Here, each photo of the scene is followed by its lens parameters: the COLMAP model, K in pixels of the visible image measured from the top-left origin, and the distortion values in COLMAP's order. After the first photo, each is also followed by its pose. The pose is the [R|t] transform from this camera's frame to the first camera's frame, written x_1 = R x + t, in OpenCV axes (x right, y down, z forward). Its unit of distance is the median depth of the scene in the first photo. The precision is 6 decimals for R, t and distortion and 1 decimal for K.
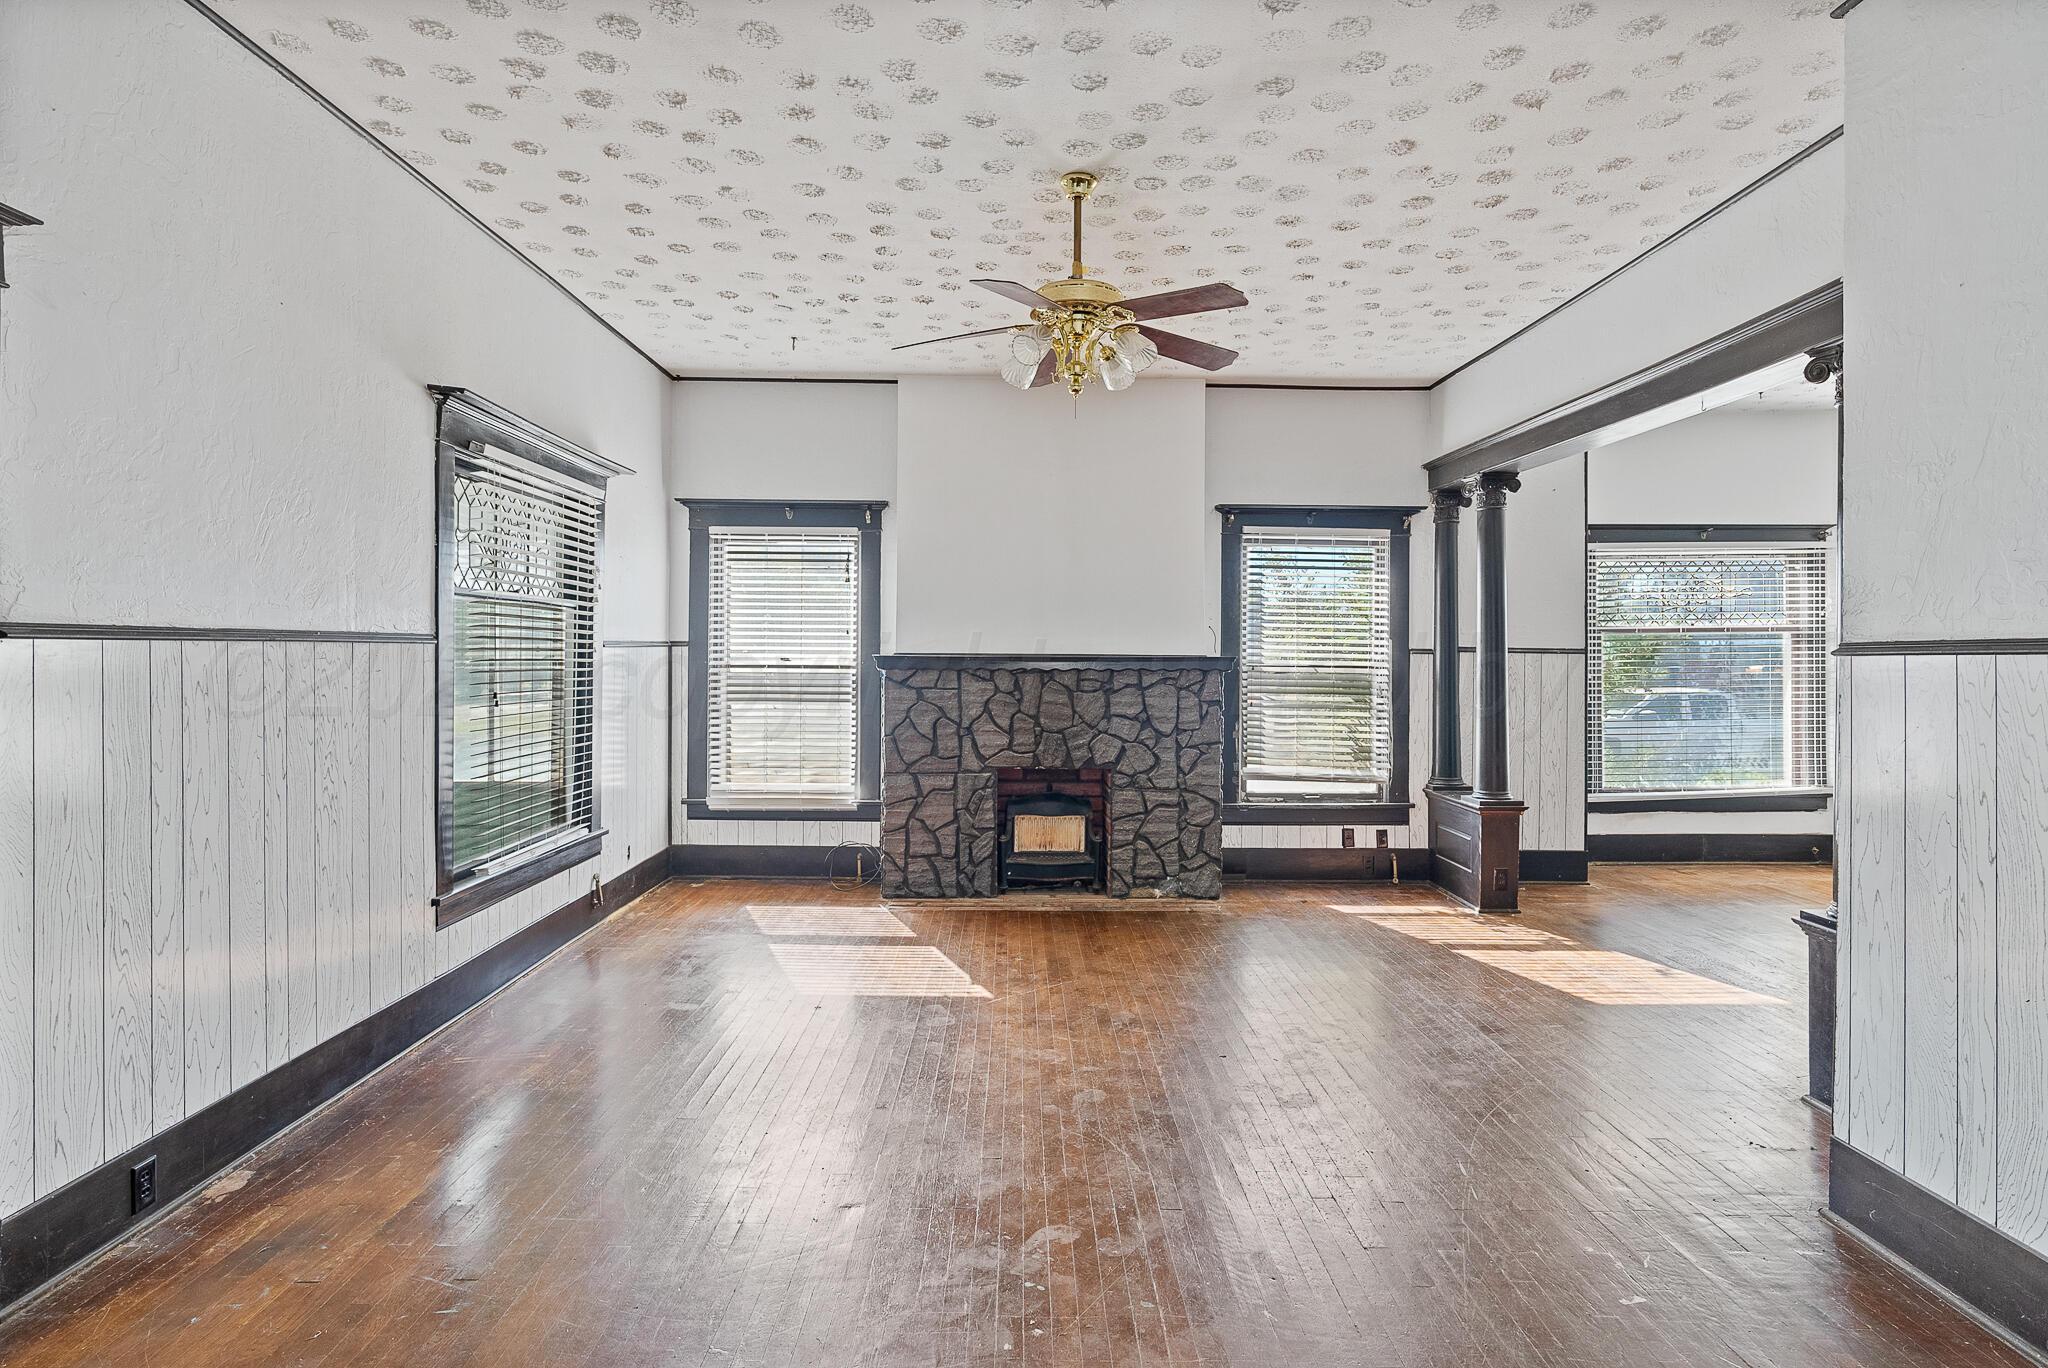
lens RADIAL K [[1098.3, 0, 1017.7], [0, 1098.3, 658.1], [0, 0, 1]] dist [-0.003721, 0.001613]
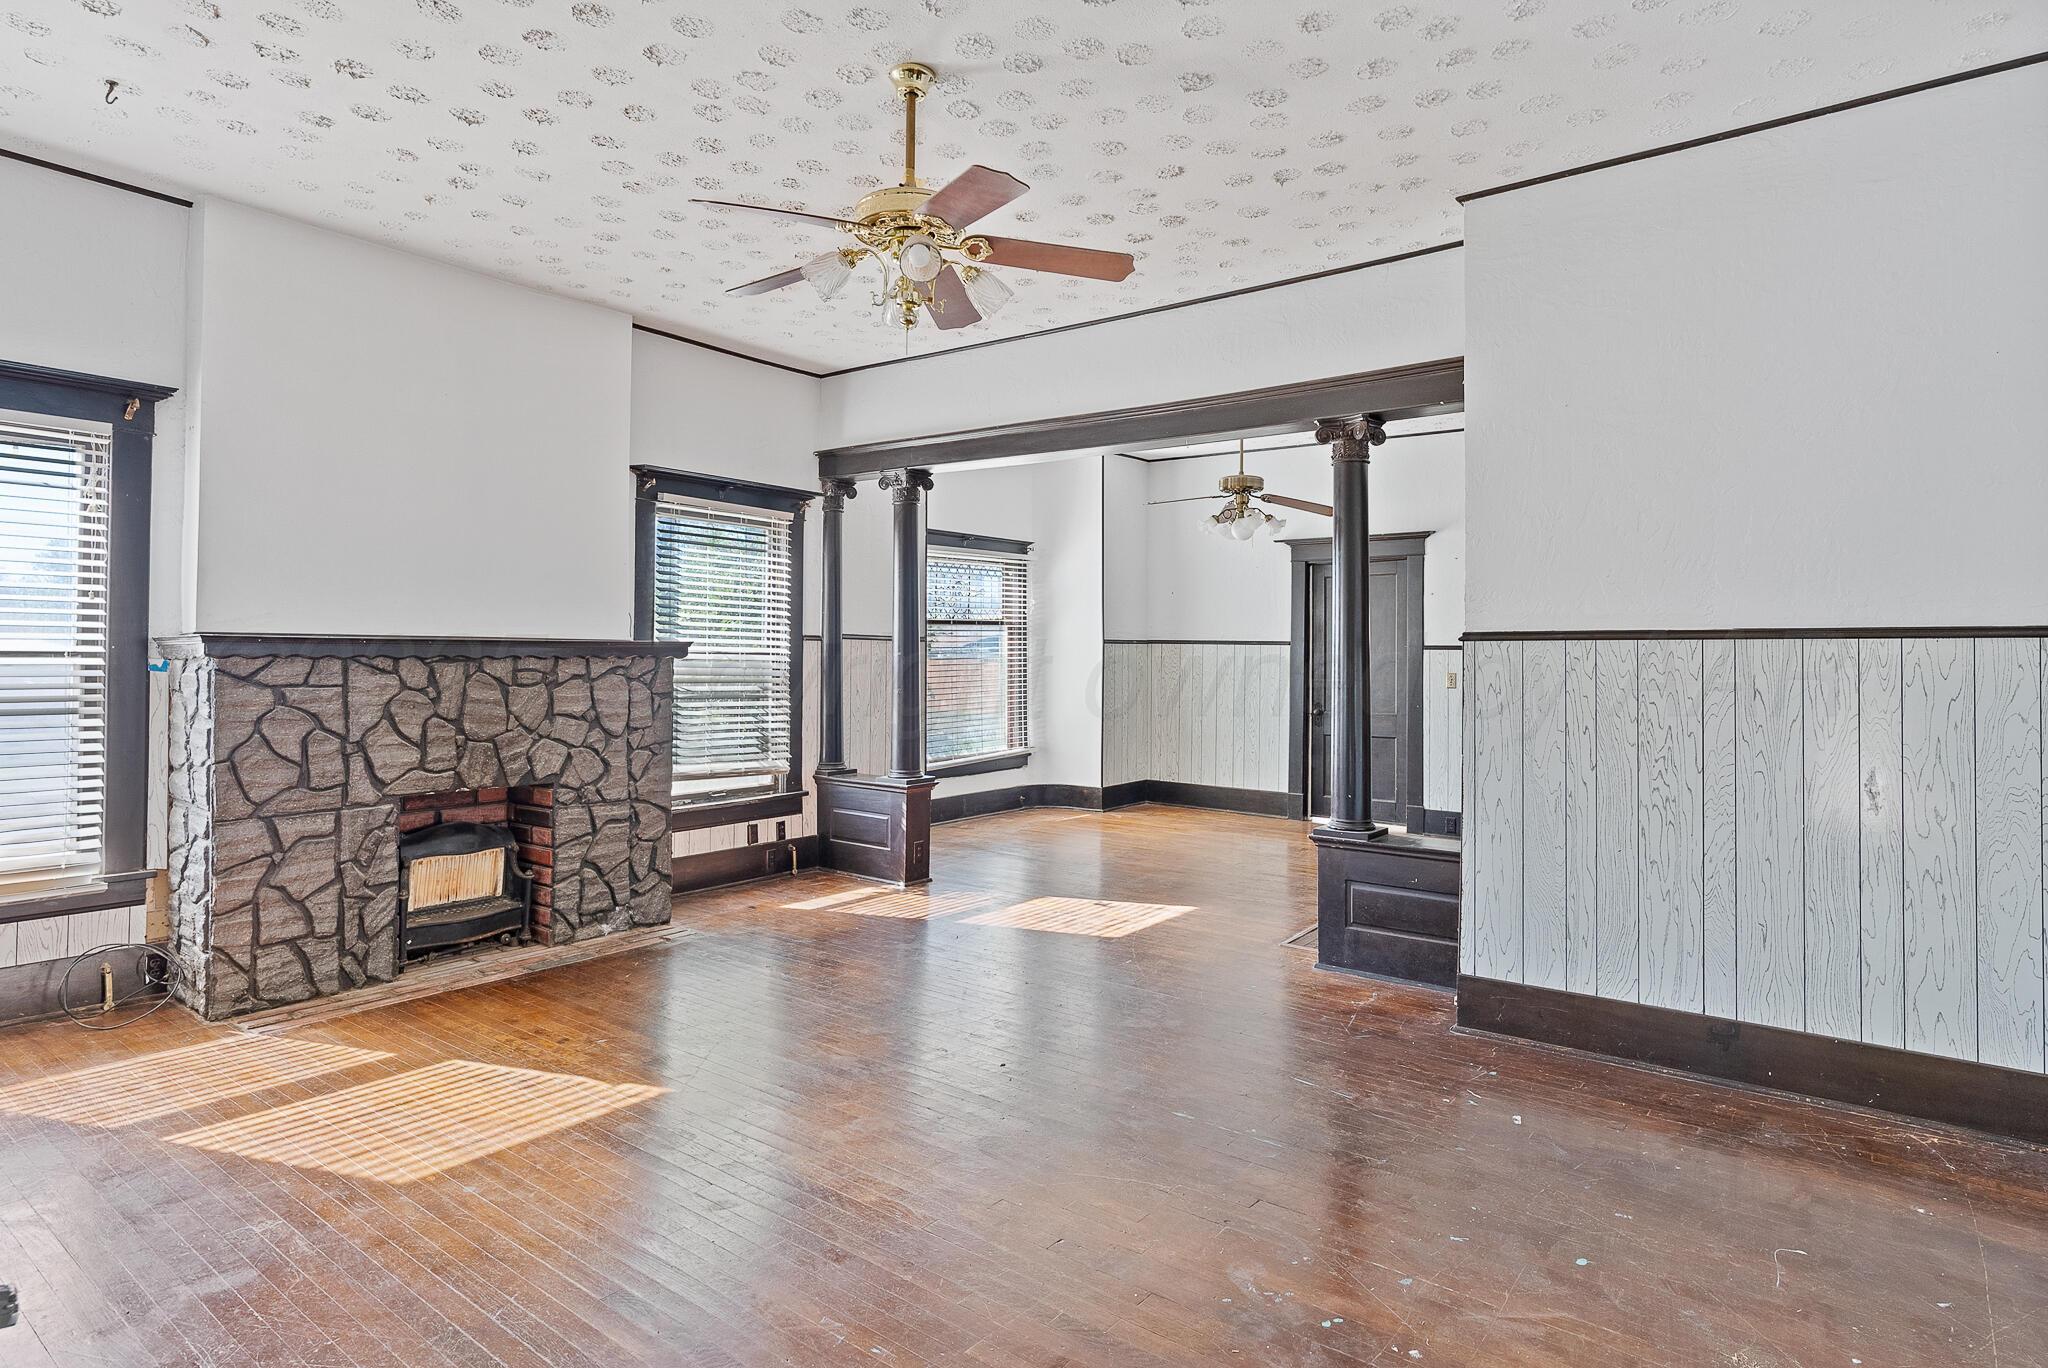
lens RADIAL K [[1114.2, 0, 1023.0], [0, 1114.2, 643.1], [0, 0, 1]] dist [-0.008017, 0.001183]
pose [[0.615895, 0.006548, 0.787801, -0.336931], [-0.002397, 0.999976, -0.006437, 0.005146], [-0.787824, 0.002076, 0.615896, 0.242862]]
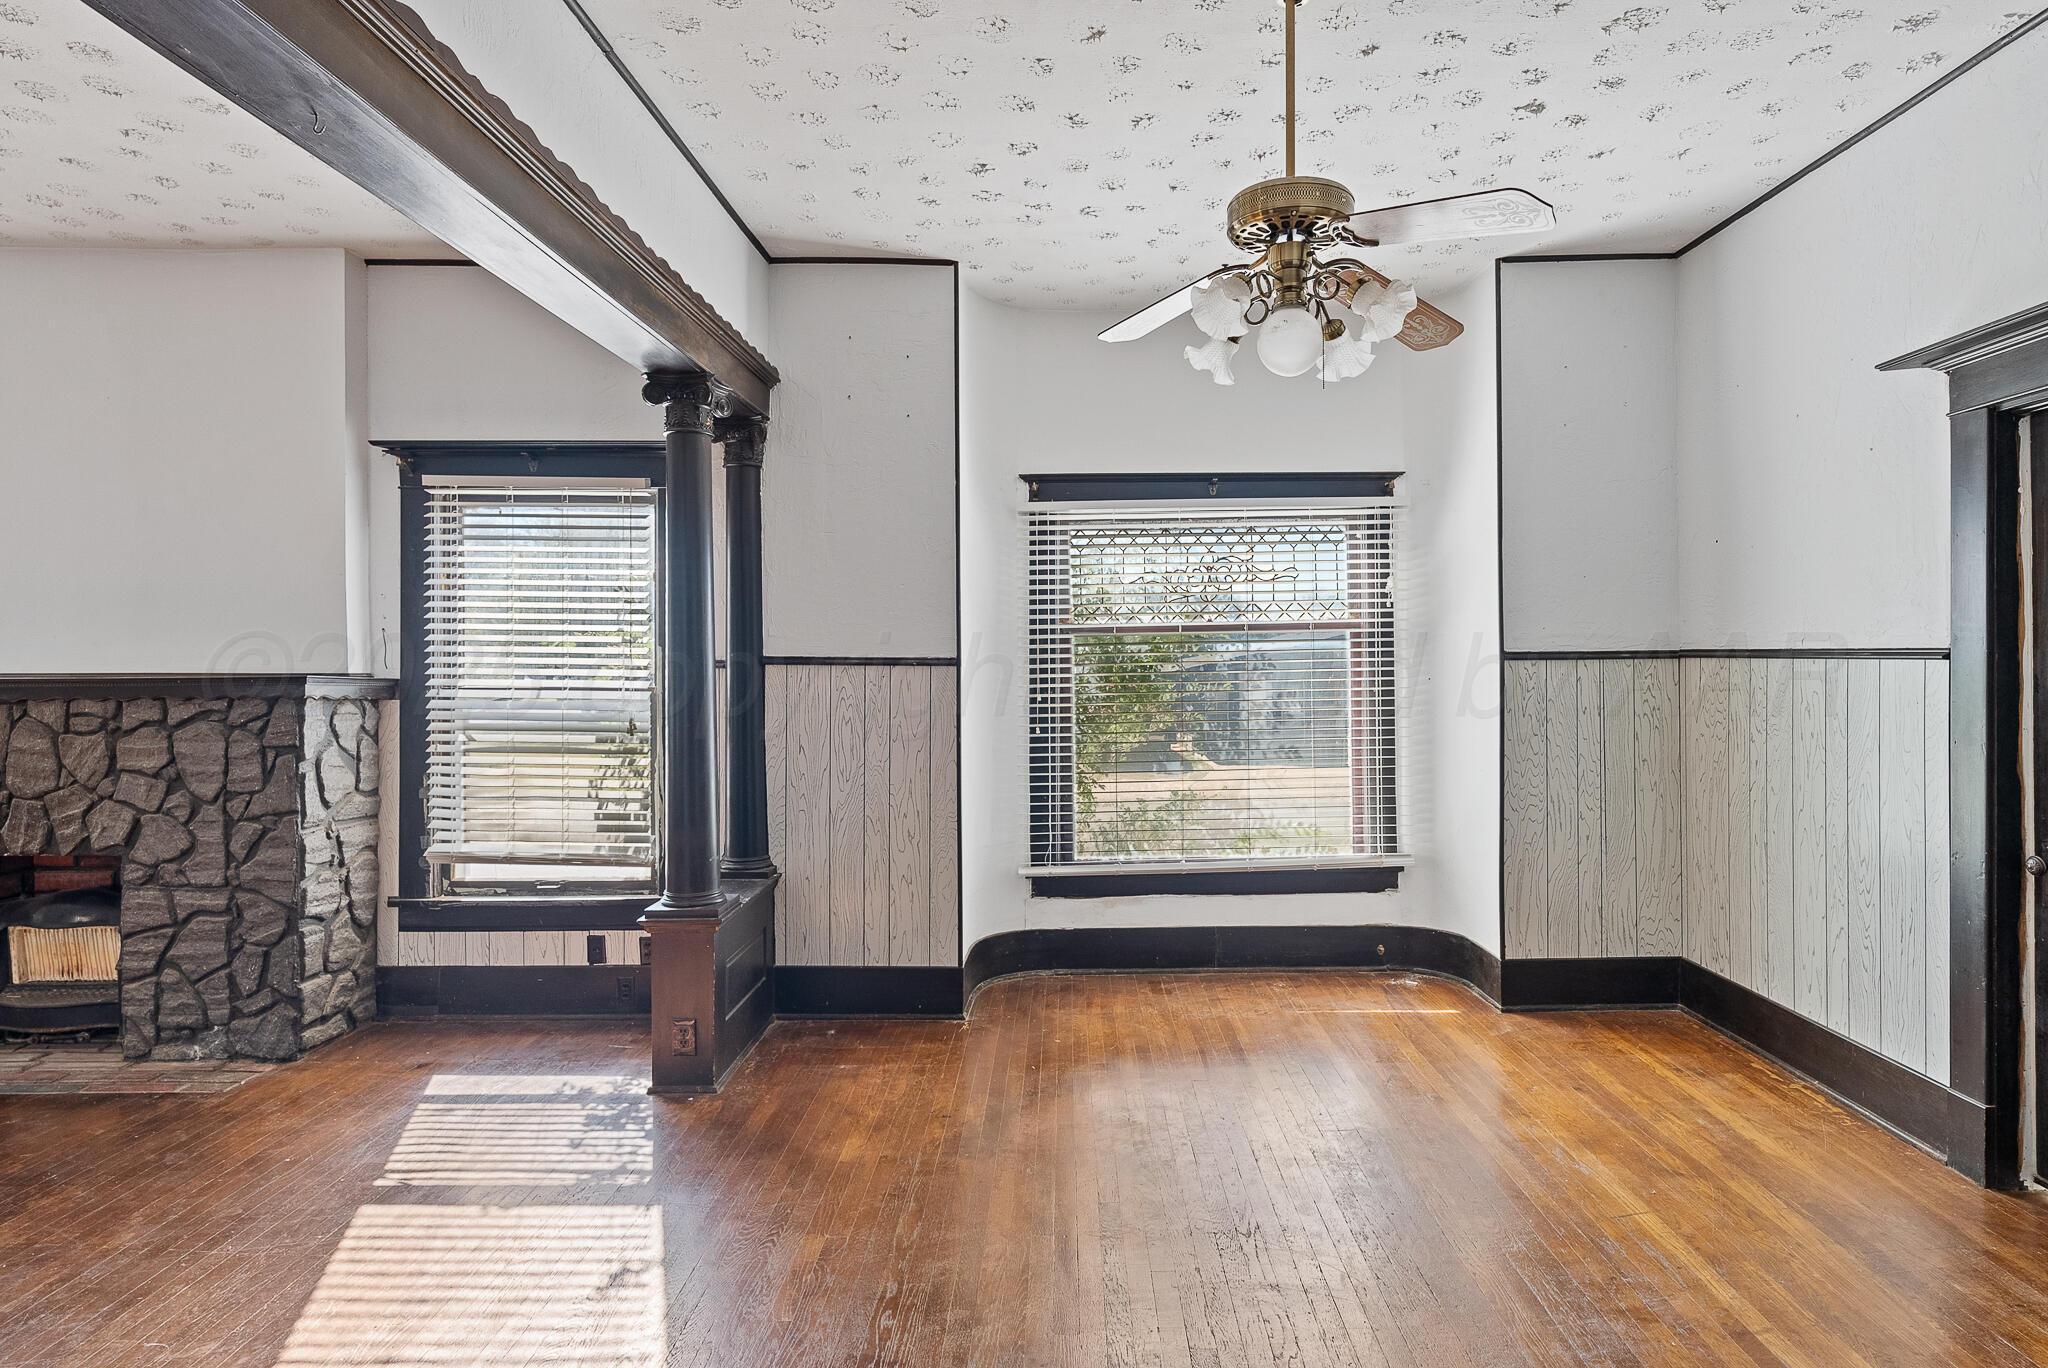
lens RADIAL K [[1098.4, 0, 1070.0], [0, 1098.4, 660.4], [0, 0, 1]] dist [-0.003207, -0.000753]
pose [[0.999960, -0.008831, -0.001213, 0.631500], [0.008824, 0.999946, -0.005451, -0.002945], [0.001261, 0.005440, 0.999984, 0.371567]]
